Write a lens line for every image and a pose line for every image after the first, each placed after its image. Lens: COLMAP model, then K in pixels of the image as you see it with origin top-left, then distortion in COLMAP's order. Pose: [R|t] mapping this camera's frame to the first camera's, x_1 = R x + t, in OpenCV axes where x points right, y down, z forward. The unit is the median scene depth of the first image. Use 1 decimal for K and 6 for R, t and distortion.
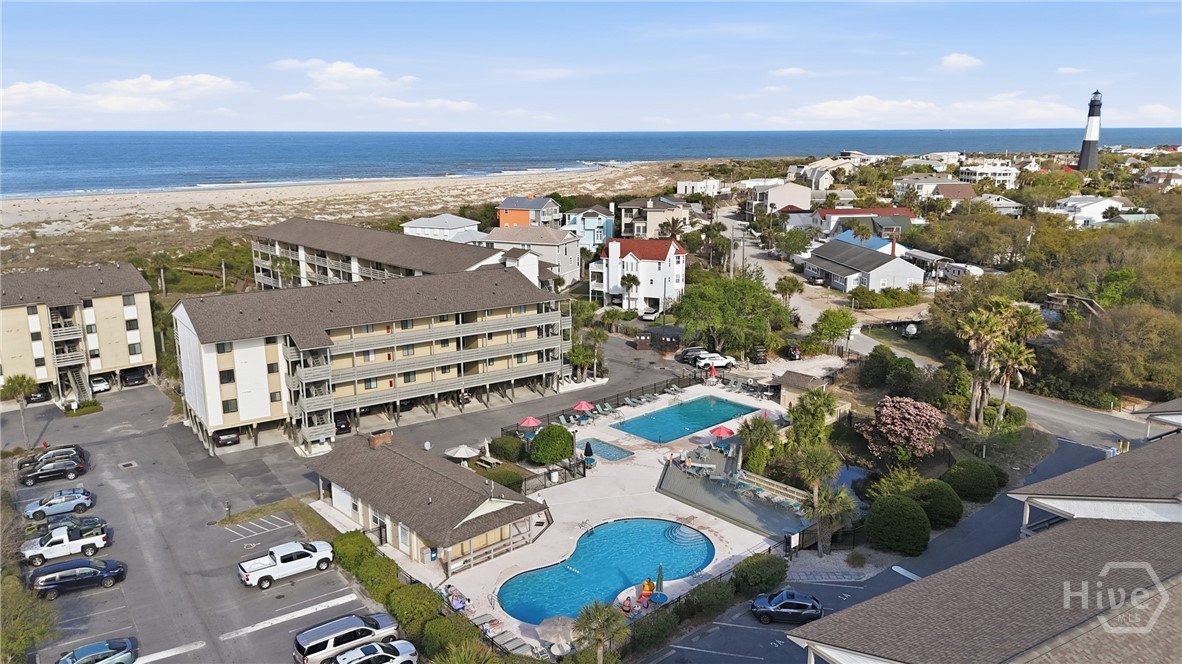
lens RADIAL K [[875.6, 0, 591.0], [0, 875.6, 332.0], [0, 0, 1]] dist [0.091544, -0.092413]
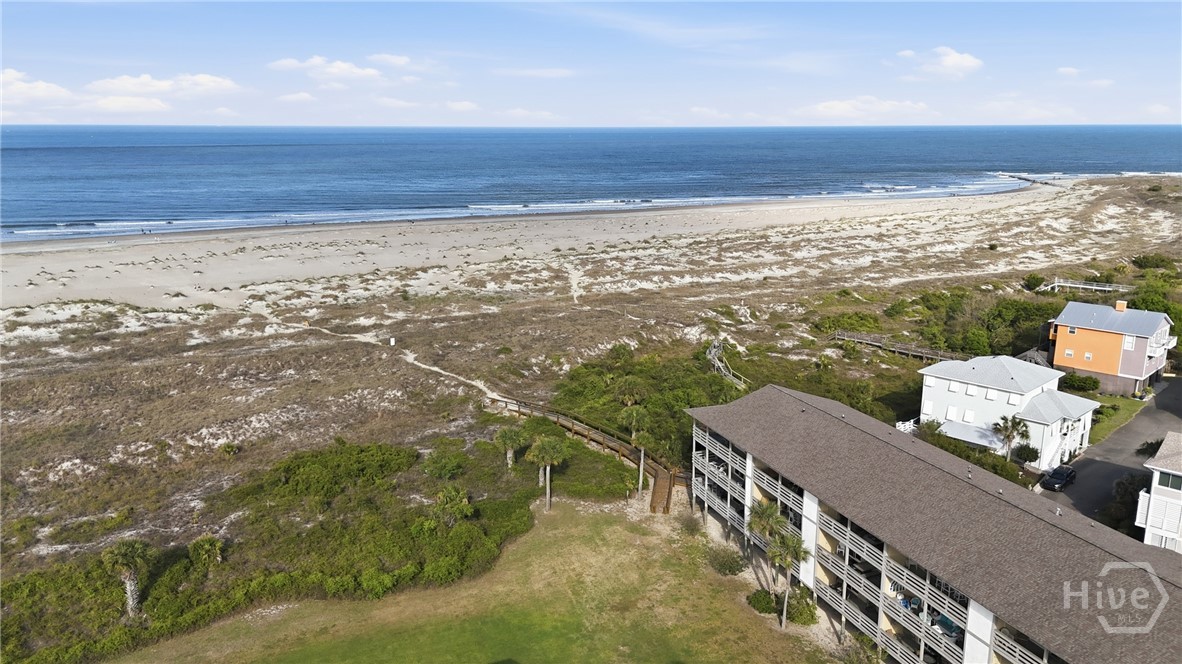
lens RADIAL K [[875.6, 0, 591.0], [0, 875.6, 332.0], [0, 0, 1]] dist [0.091544, -0.092413]
pose [[0.928519, 0.089130, -0.360428, -0.150712], [-0.086696, 0.995970, 0.022951, -0.102535], [0.361022, 0.009937, 0.932504, 0.276934]]
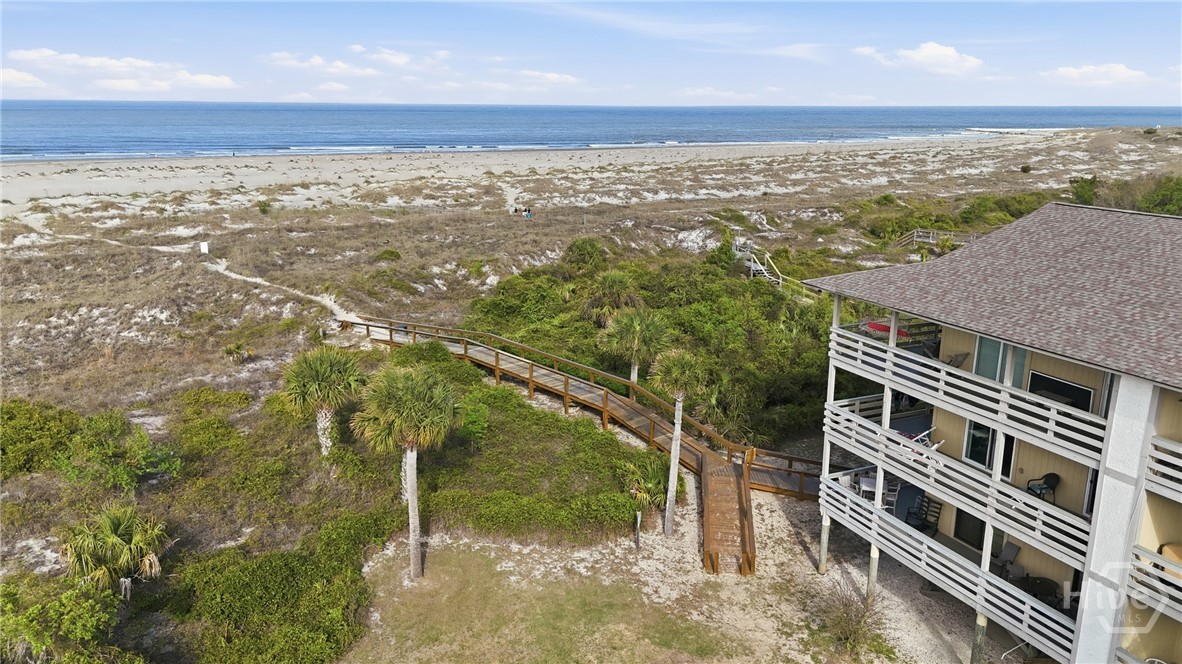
lens RADIAL K [[875.6, 0, 591.0], [0, 875.6, 332.0], [0, 0, 1]] dist [0.091544, -0.092413]
pose [[0.950787, 0.087810, -0.297143, -0.228643], [-0.079727, 0.996044, 0.039240, -0.063353], [0.299413, -0.013619, 0.954026, 0.485377]]
